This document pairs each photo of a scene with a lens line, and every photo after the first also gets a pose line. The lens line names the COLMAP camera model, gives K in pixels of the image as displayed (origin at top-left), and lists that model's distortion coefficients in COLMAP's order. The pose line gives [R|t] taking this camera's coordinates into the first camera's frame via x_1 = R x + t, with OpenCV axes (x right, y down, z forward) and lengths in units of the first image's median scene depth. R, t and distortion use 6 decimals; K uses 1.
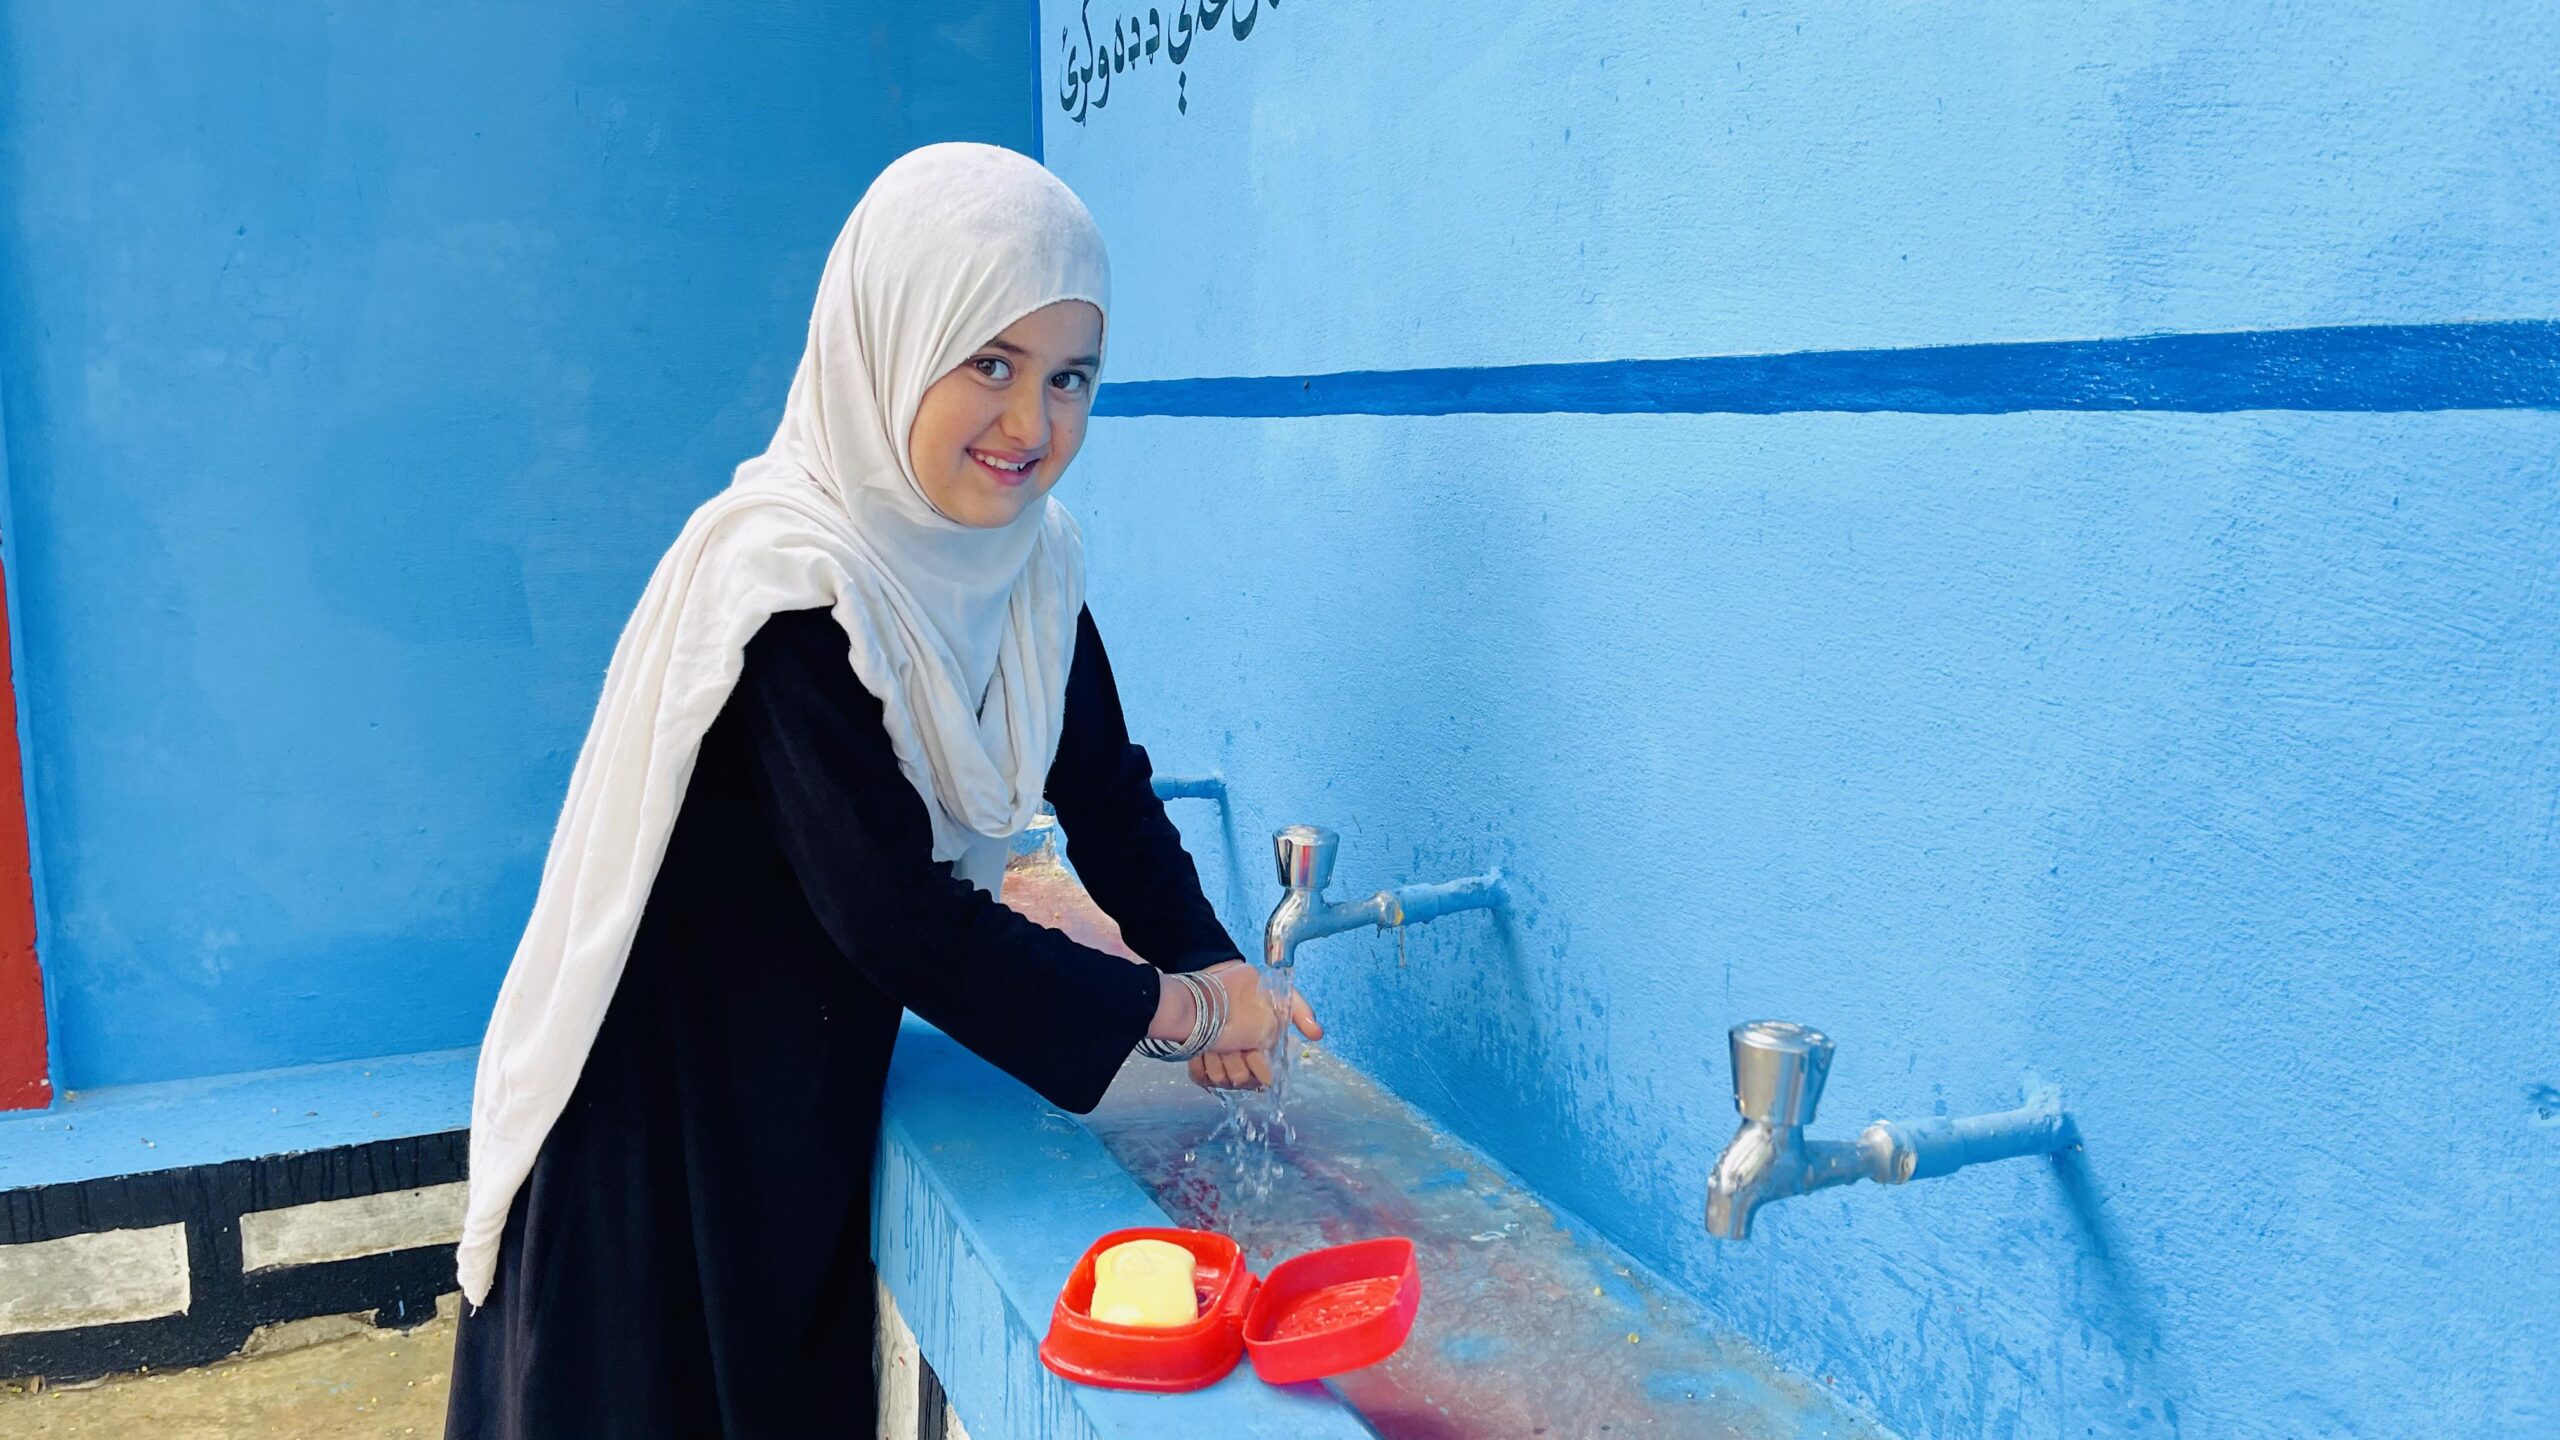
lens RADIAL K [[1911.7, 0, 1280.0], [0, 1911.7, 720.0], [0, 0, 1]] dist [0.073624, -0.122144]
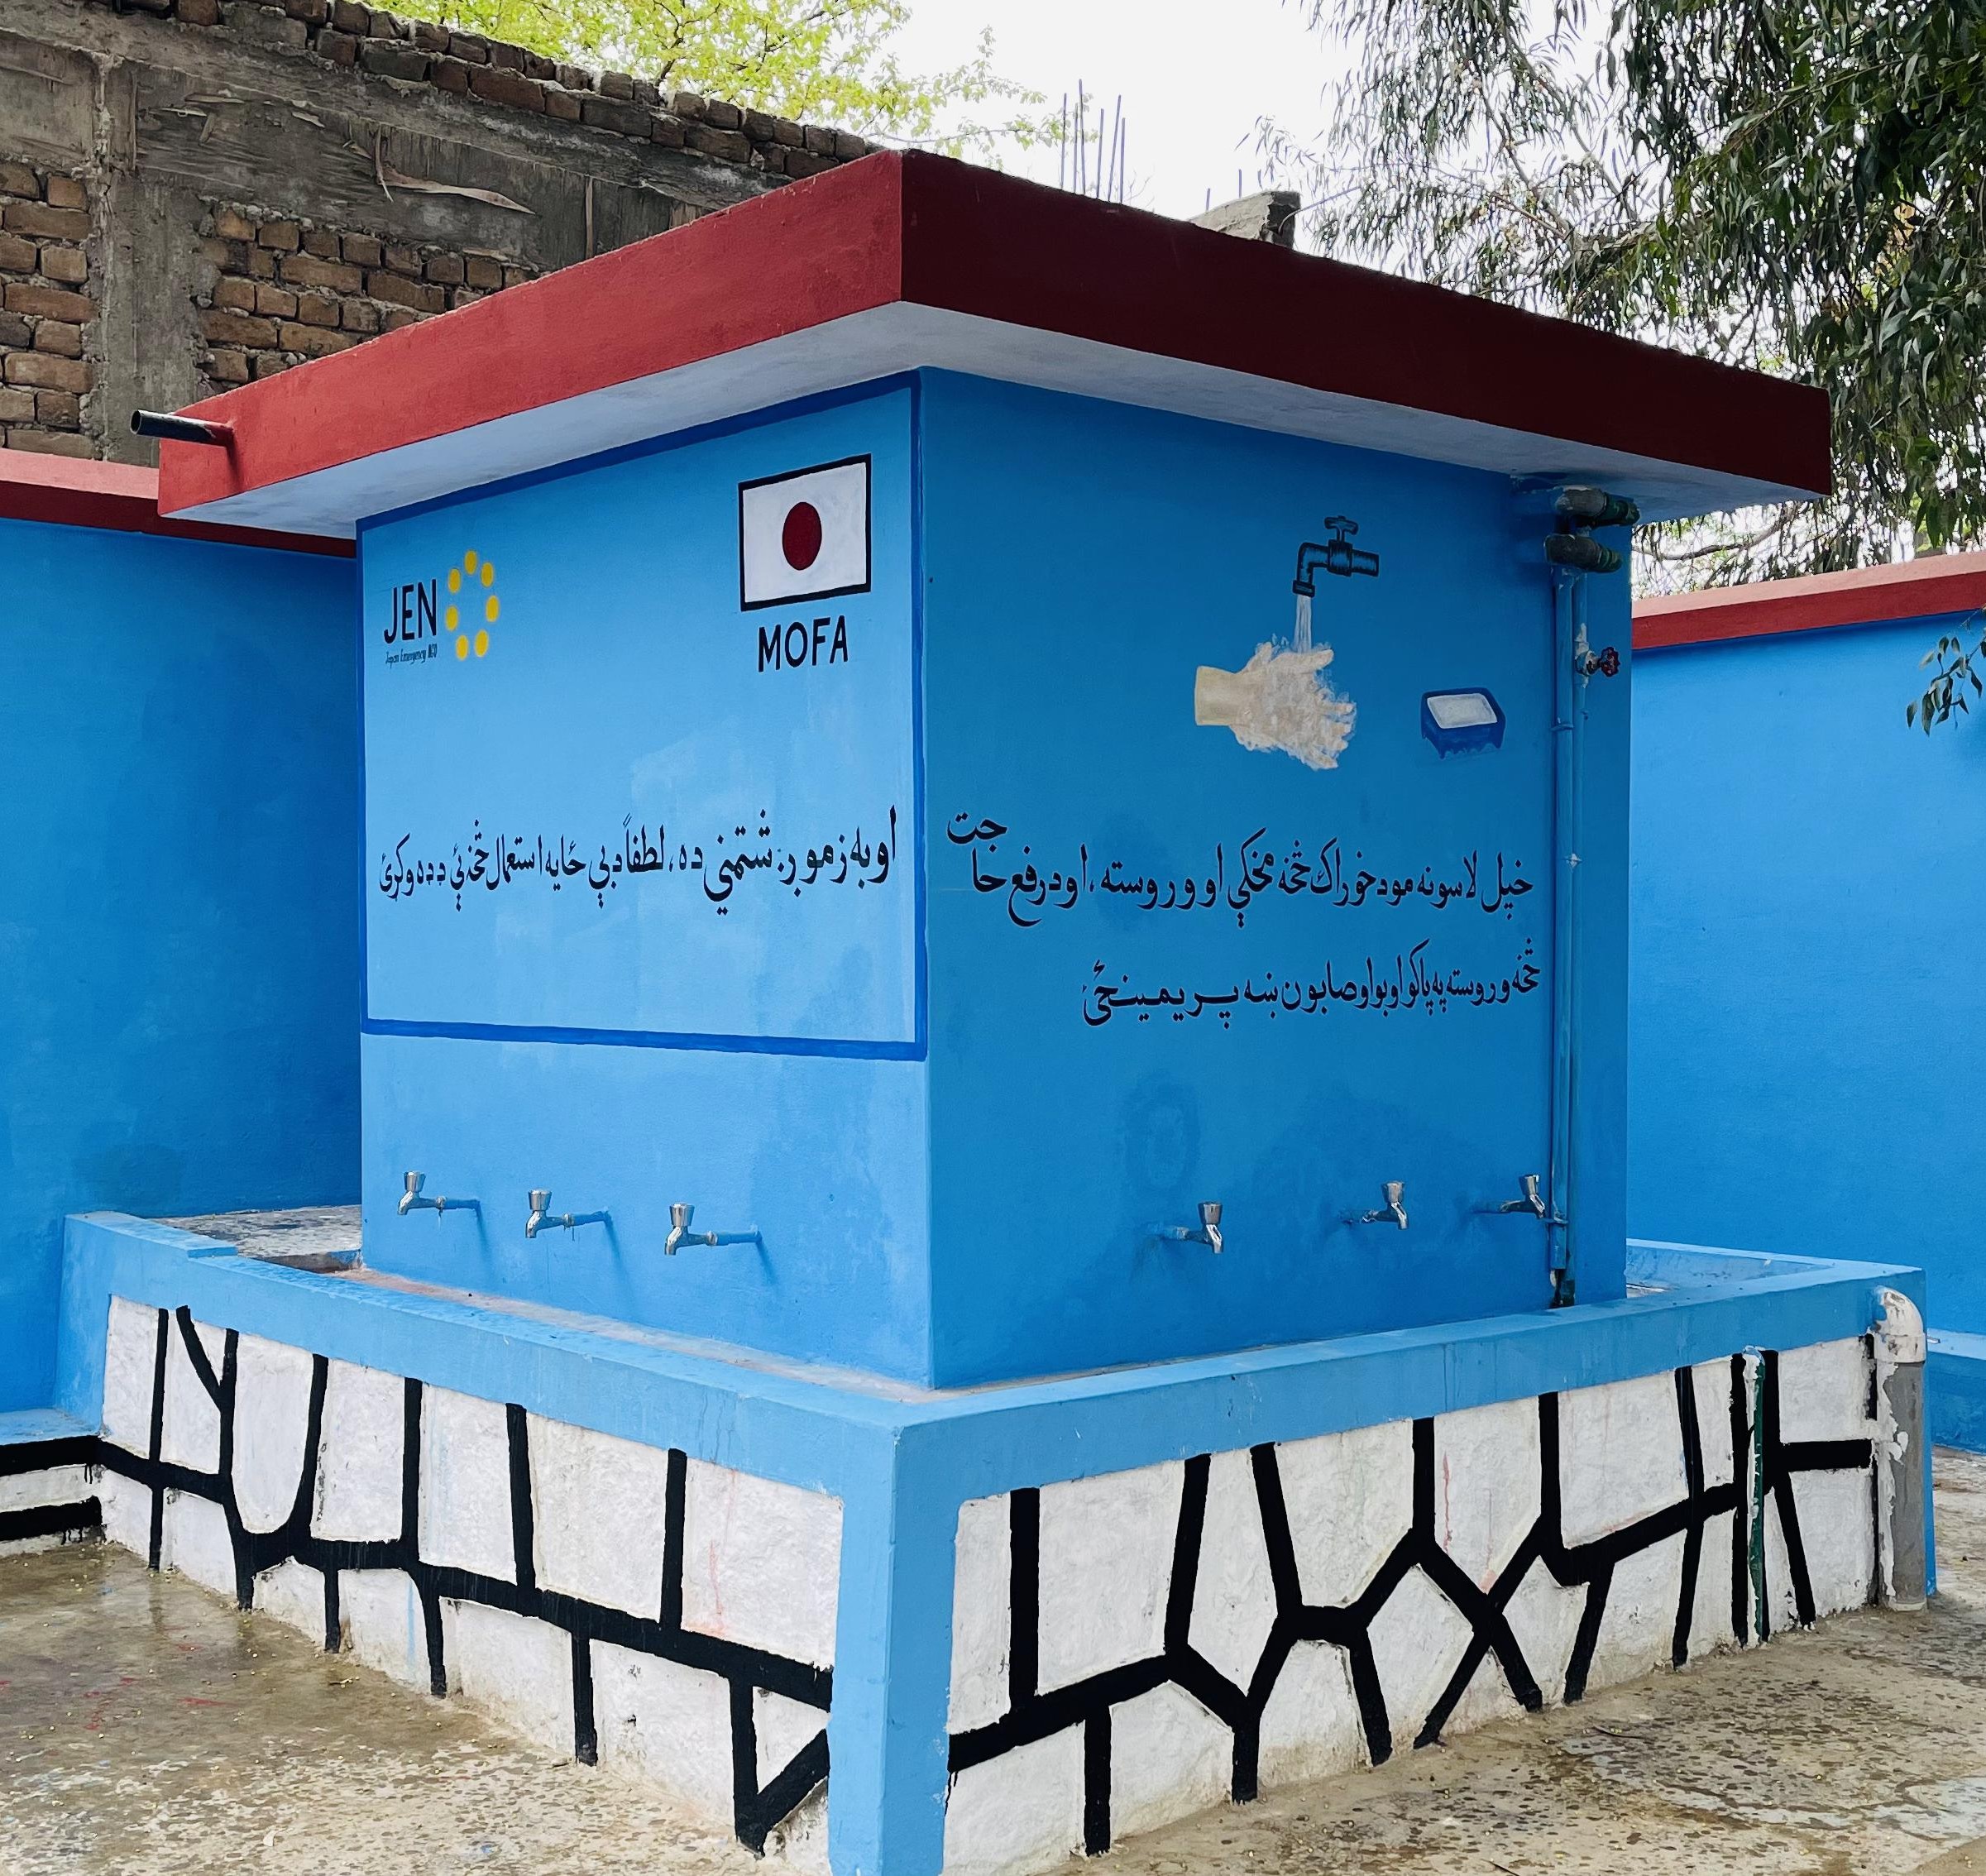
lens RADIAL K [[2536.2, 0, 993.0], [0, 2536.2, 938.0], [0, 0, 1]] dist [0.100065, -0.011760]
pose [[0.959162, -0.001510, 0.282852, -0.302289], [0.046400, 0.987279, -0.152073, 0.215421], [-0.279025, 0.158987, 0.947031, -2.091076]]
